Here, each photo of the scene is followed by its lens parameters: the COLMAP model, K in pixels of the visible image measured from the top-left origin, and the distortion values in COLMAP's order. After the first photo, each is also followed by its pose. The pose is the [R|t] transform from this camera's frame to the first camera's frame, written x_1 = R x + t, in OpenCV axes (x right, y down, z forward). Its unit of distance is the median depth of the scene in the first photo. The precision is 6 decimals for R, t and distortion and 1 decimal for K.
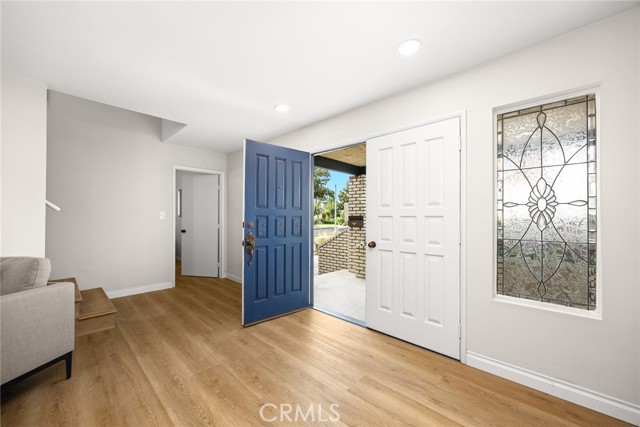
lens RADIAL K [[249.0, 0, 320.0], [0, 249.0, 213.5], [0, 0, 1]] dist [-0.000266, -0.000132]
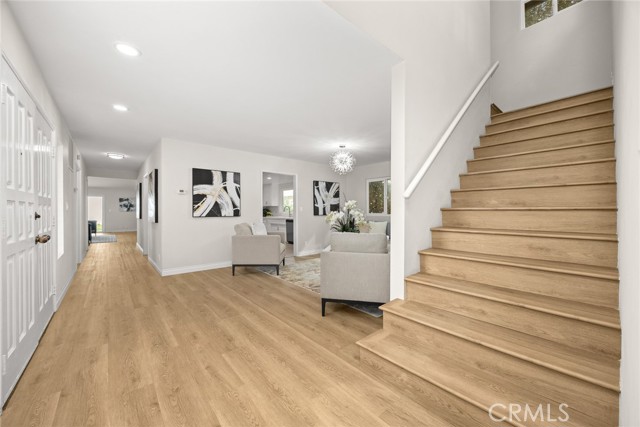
lens RADIAL K [[249.0, 0, 320.0], [0, 249.0, 213.5], [0, 0, 1]] dist [-0.000266, -0.000132]
pose [[-0.993764, 0.001798, 0.111493, -0.910623], [0.002213, 0.999991, 0.003597, 0.043571], [-0.111486, 0.003822, -0.993759, 1.929697]]
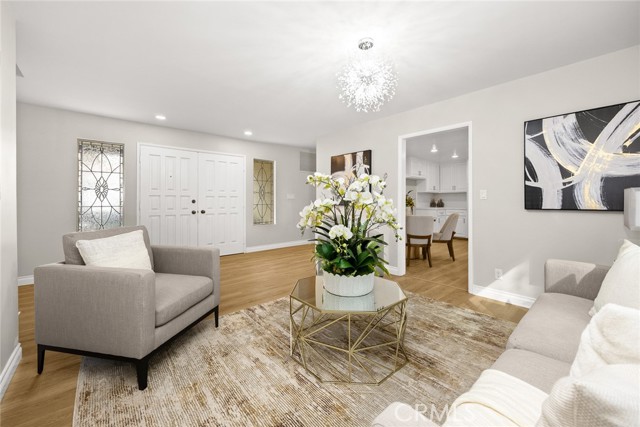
lens RADIAL K [[256.6, 0, 322.0], [0, 256.6, 200.2], [0, 0, 1]] dist [-0.000457, -0.000067]
pose [[0.101303, 0.001678, 0.994854, -1.755795], [-0.007684, 0.999970, -0.000904, 0.040264], [-0.994826, -0.007553, 0.101313, -0.051981]]
